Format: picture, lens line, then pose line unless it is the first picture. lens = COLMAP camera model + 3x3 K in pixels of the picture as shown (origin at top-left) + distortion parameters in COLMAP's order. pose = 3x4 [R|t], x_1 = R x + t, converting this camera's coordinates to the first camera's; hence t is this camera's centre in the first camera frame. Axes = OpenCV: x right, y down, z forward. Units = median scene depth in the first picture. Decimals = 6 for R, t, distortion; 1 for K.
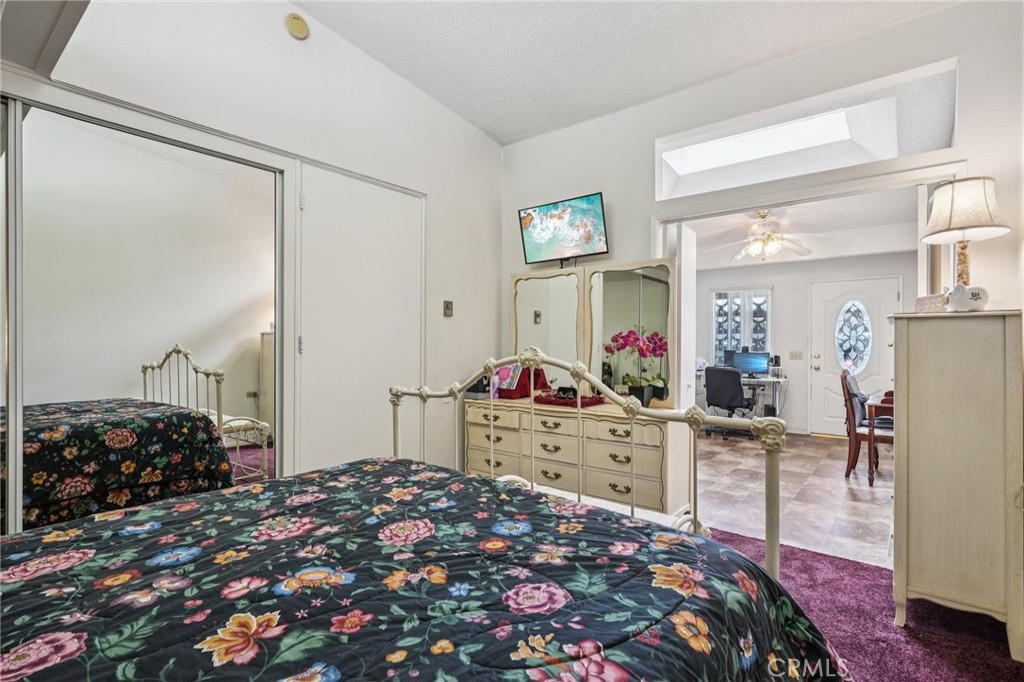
lens RADIAL K [[487.5, 0, 517.1], [0, 487.5, 344.2], [0, 0, 1]] dist [-0.000232, 0.000208]
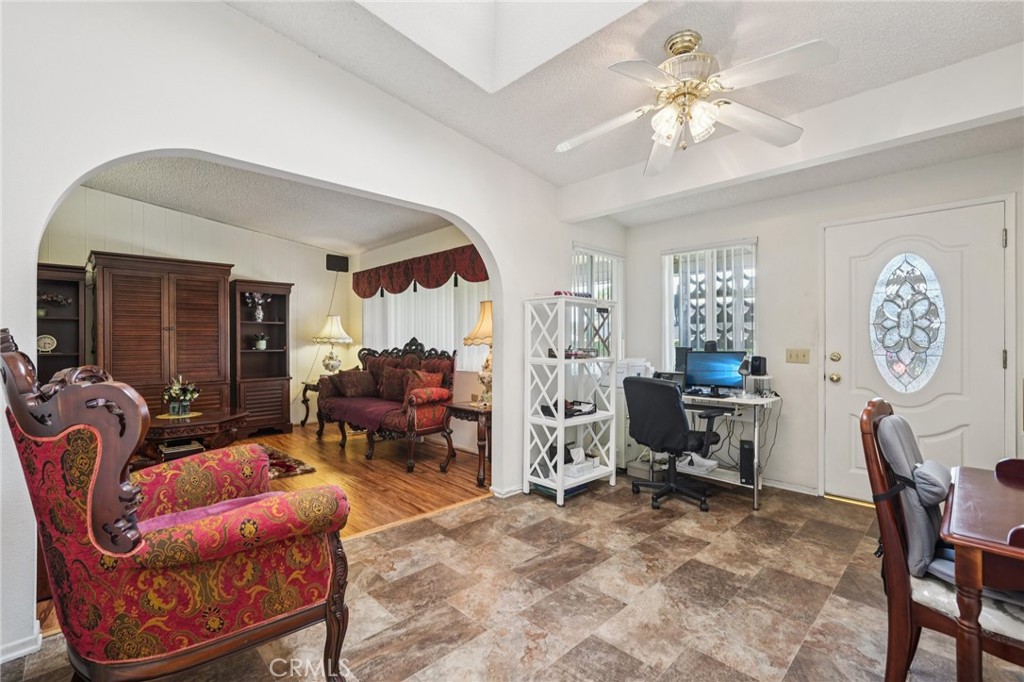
lens RADIAL K [[458.6, 0, 505.6], [0, 458.6, 336.9], [0, 0, 1]] dist [-0.007187, 0.003502]
pose [[0.992595, -0.003982, -0.121404, 0.310998], [0.002905, 0.999955, -0.009045, 0.004378], [0.121434, 0.008625, 0.992562, 0.444082]]
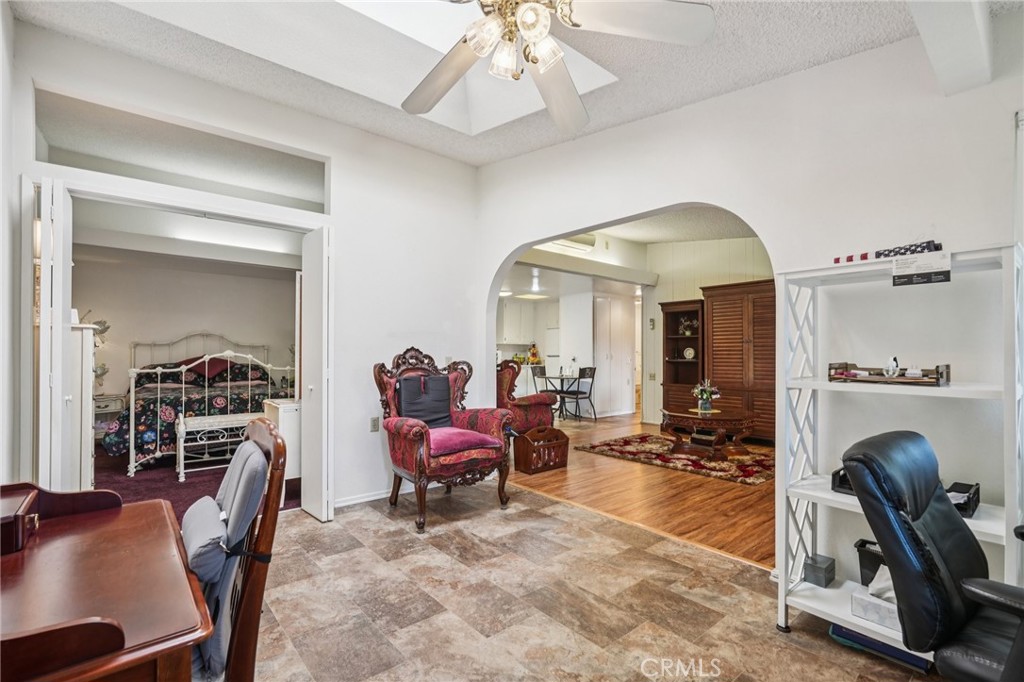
lens RADIAL K [[458.6, 0, 512.1], [0, 458.6, 354.3], [0, 0, 1]] dist [-0.007187, 0.003502]
pose [[-0.181047, 0.000557, -0.983474, 0.642496], [0.001227, 0.999999, 0.000340, 0.007421], [0.983474, -0.001146, -0.181048, 0.844224]]
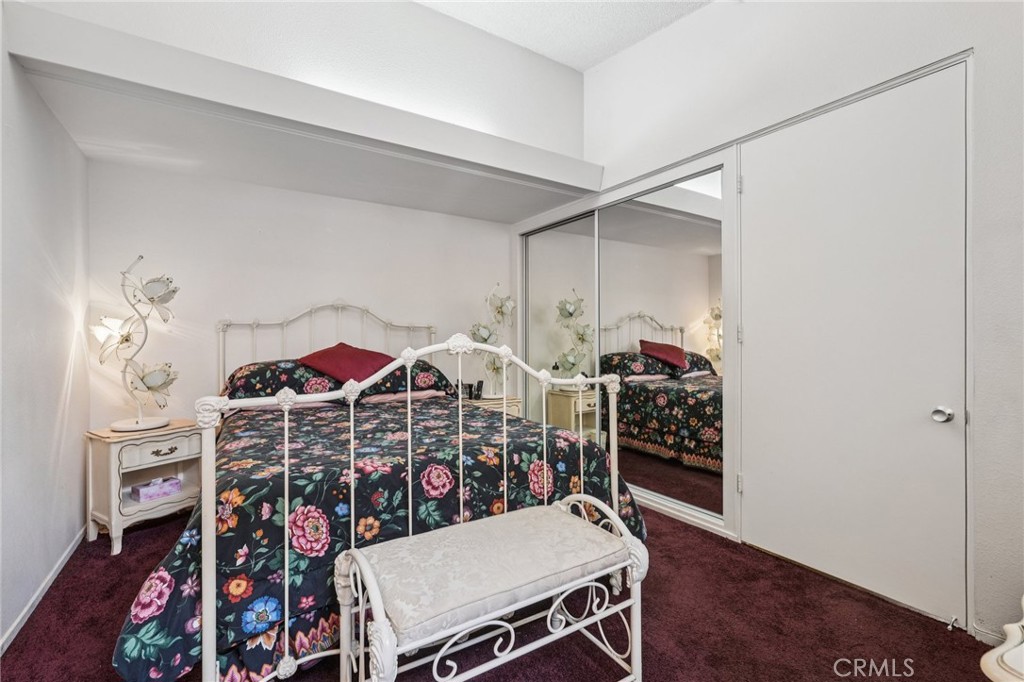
lens RADIAL K [[458.6, 0, 510.9], [0, 458.6, 340.2], [0, 0, 1]] dist [-0.007187, 0.003502]
pose [[-0.317197, 0.008029, -0.948326, 0.514925], [0.008526, 0.999948, 0.005614, 0.006045], [0.948321, -0.006305, -0.317249, 0.695338]]
